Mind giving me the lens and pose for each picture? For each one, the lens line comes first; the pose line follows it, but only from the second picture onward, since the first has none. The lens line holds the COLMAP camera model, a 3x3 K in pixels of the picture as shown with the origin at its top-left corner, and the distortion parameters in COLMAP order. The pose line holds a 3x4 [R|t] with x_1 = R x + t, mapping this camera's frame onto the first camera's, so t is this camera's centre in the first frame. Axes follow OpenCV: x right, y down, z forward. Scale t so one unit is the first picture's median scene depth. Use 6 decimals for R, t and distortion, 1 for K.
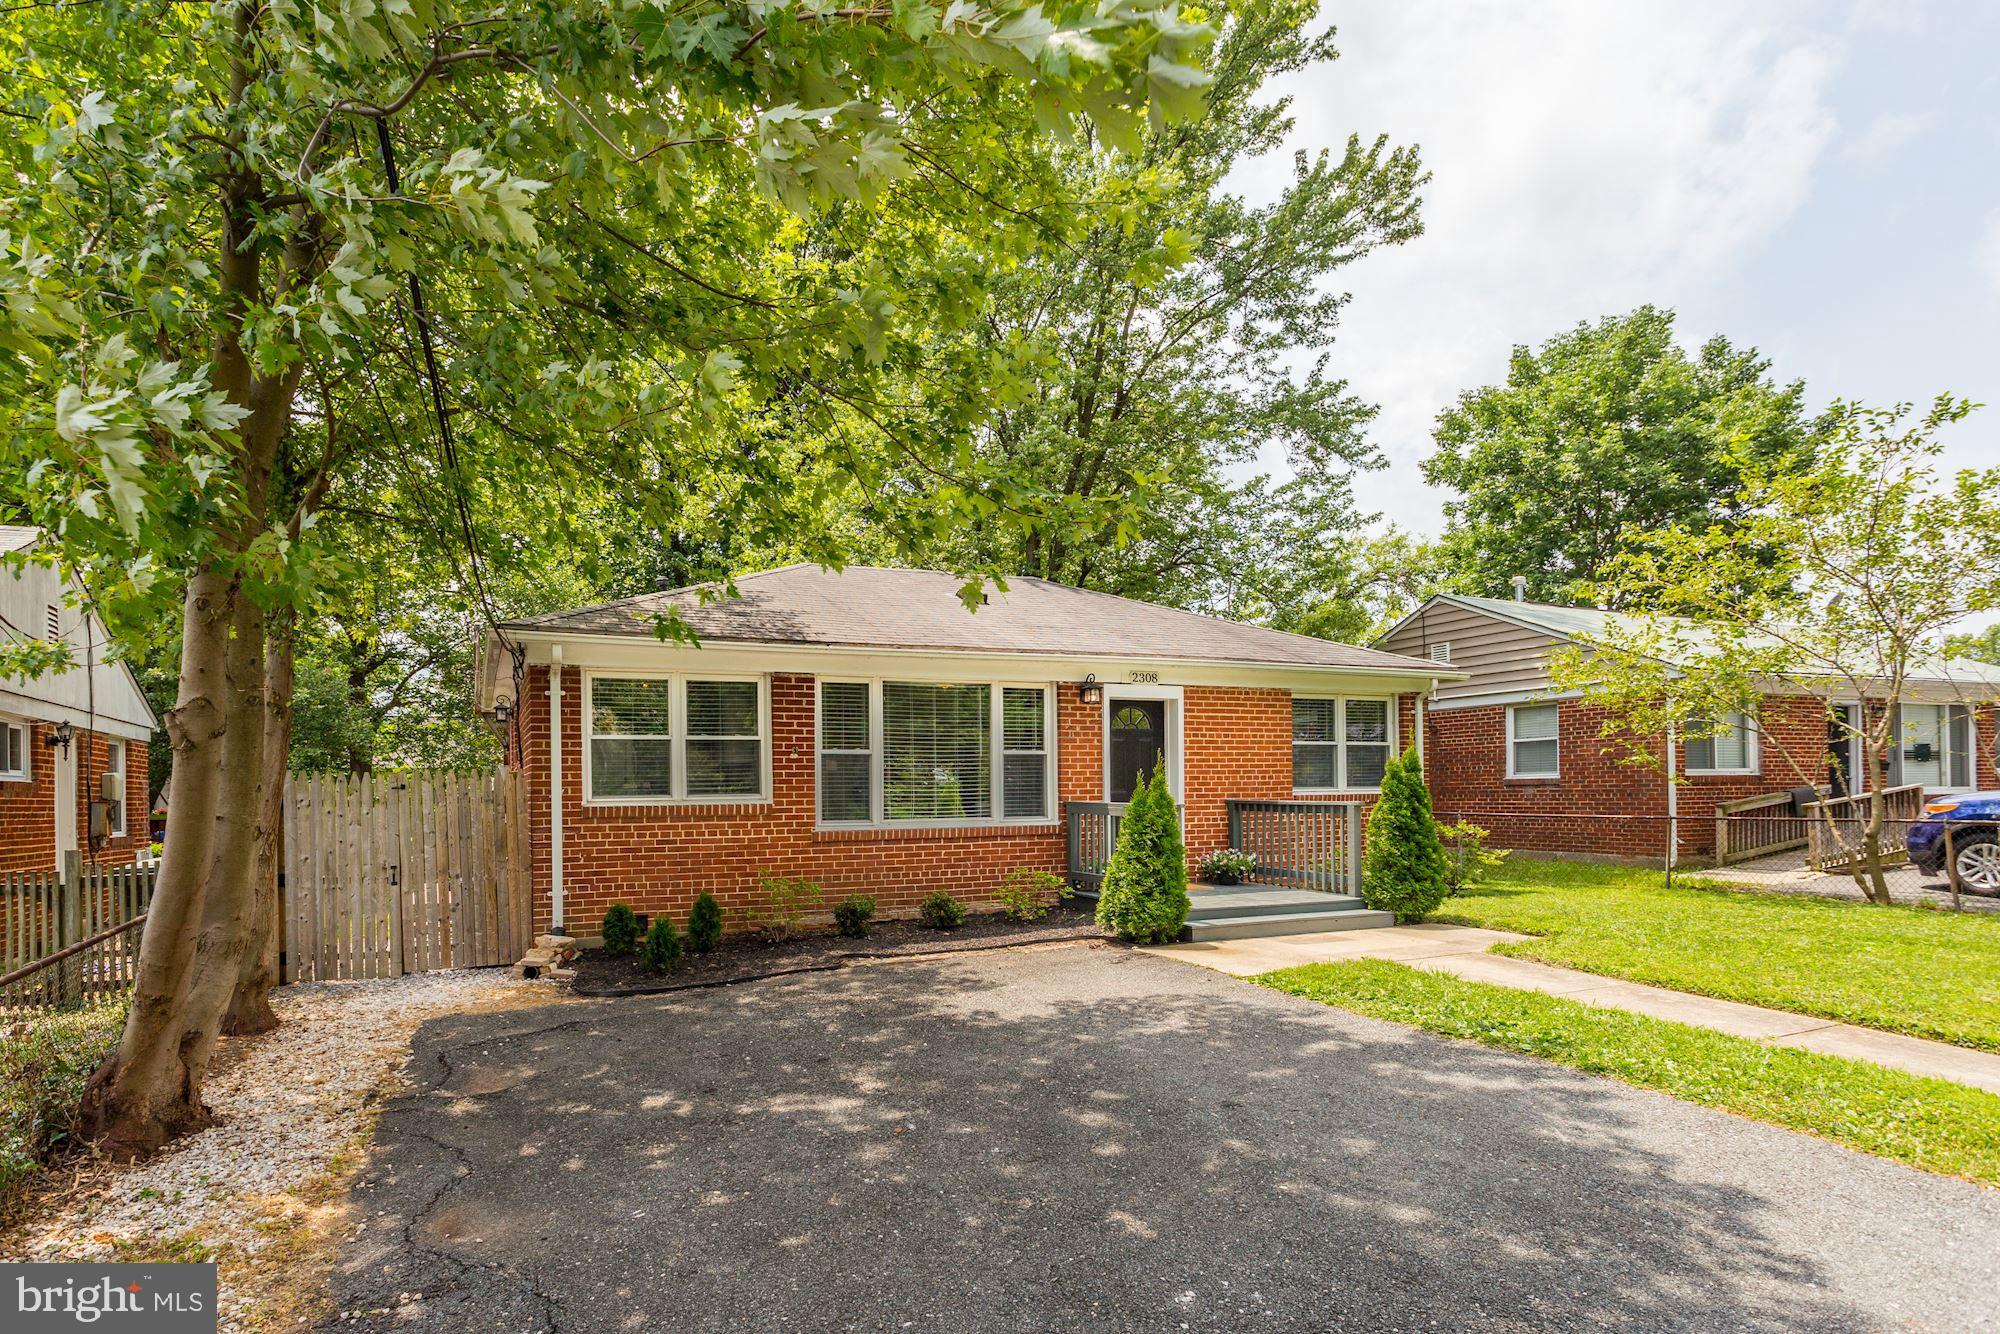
lens RADIAL K [[1001.9, 0, 890.6], [0, 1001.9, 746.3], [0, 0, 1]] dist [-0.036708, 0.020160]
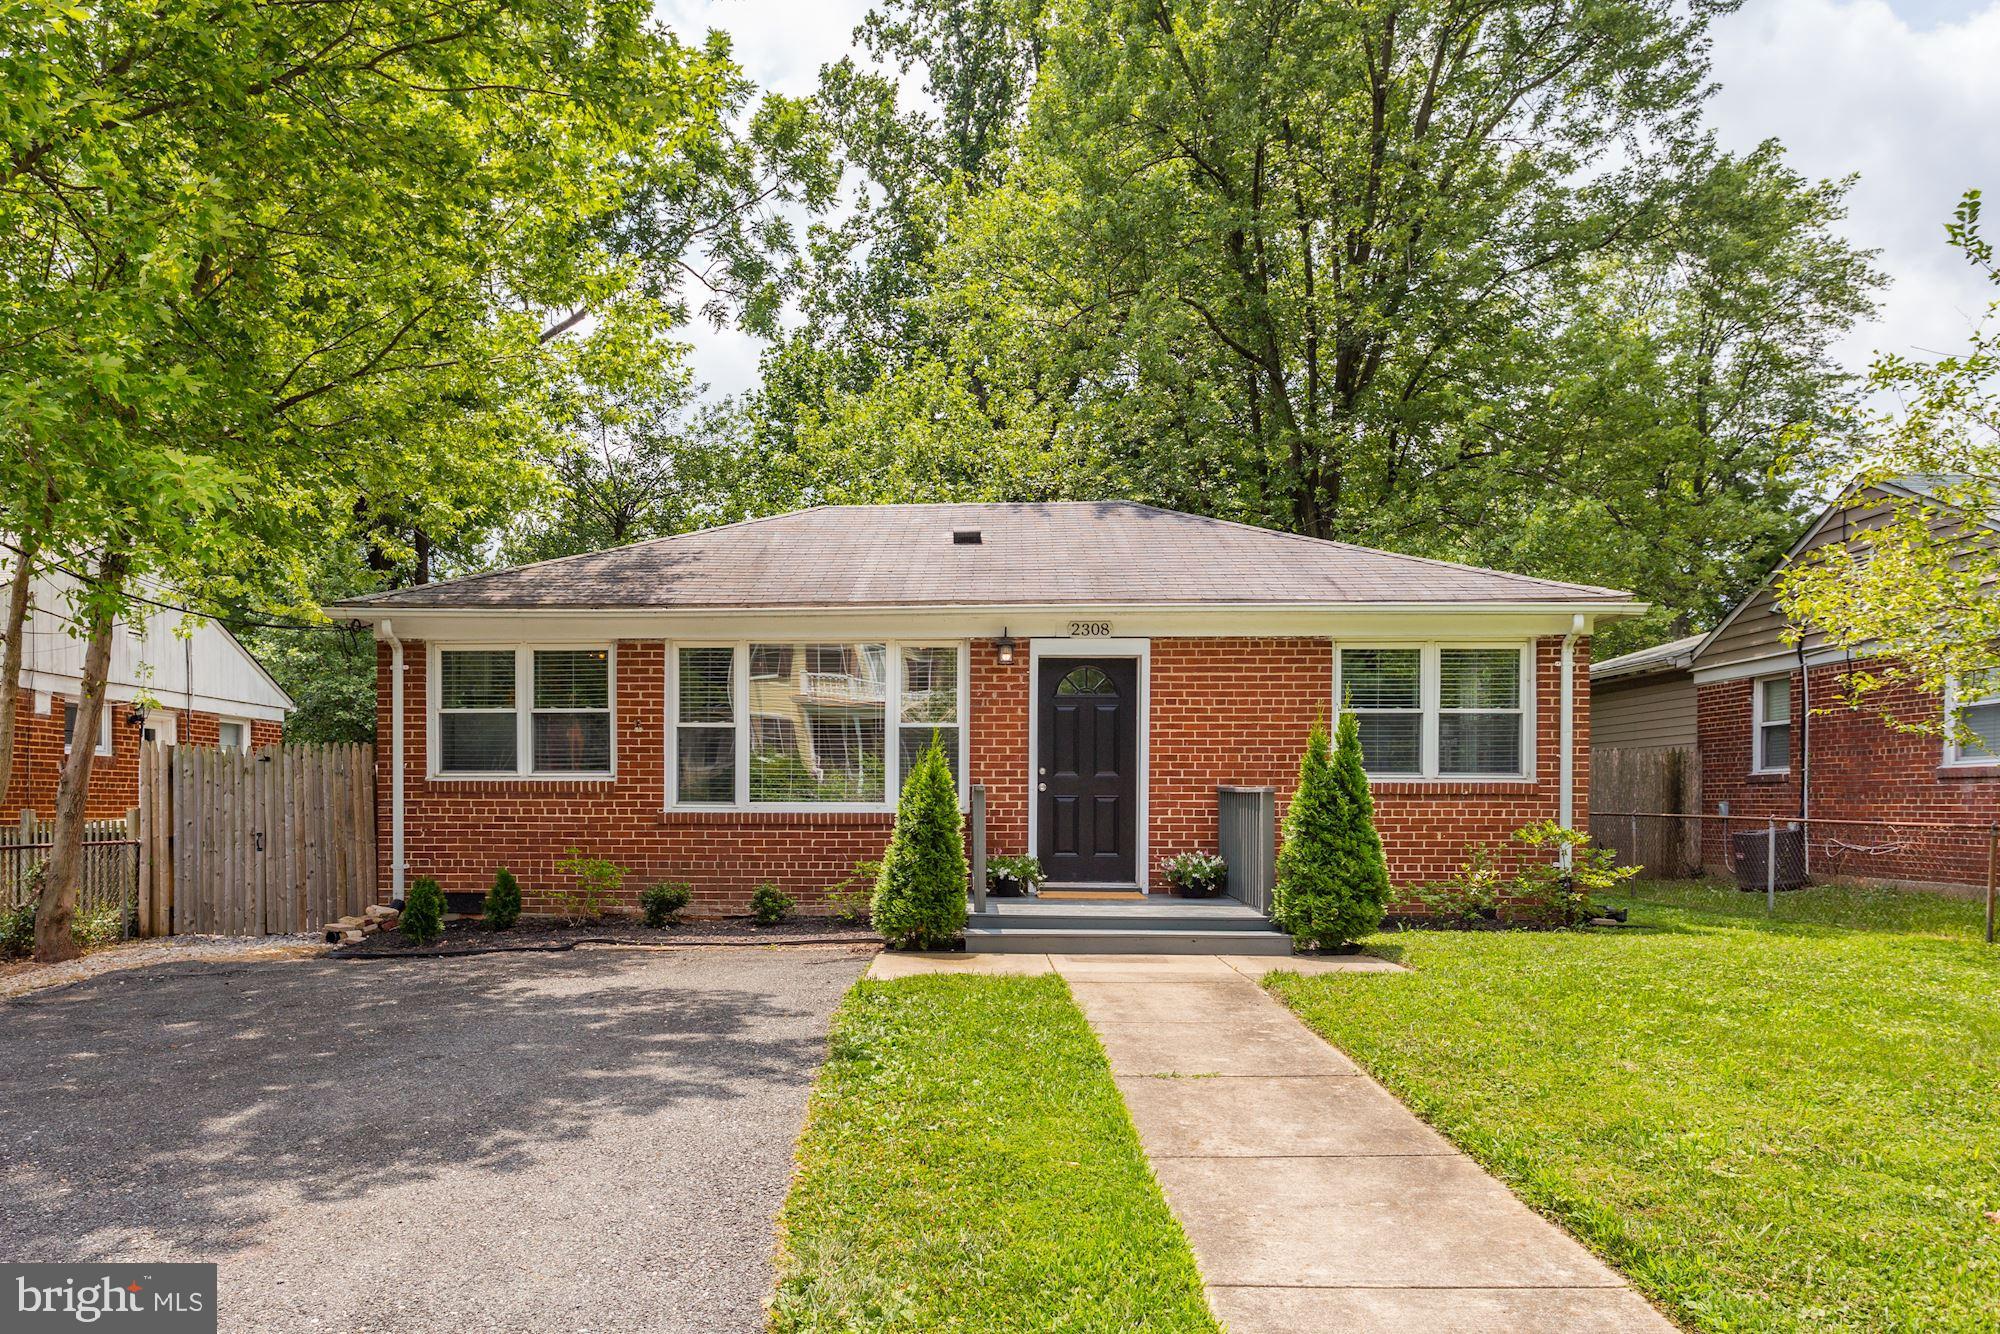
lens RADIAL K [[1323.1, 0, 899.5], [0, 1323.1, 736.2], [0, 0, 1]] dist [-0.040927, -0.005006]
pose [[0.916049, -0.002667, -0.401058, 0.610047], [0.004502, 0.999983, 0.003633, 0.012422], [0.401042, -0.005133, 0.916045, -0.012411]]
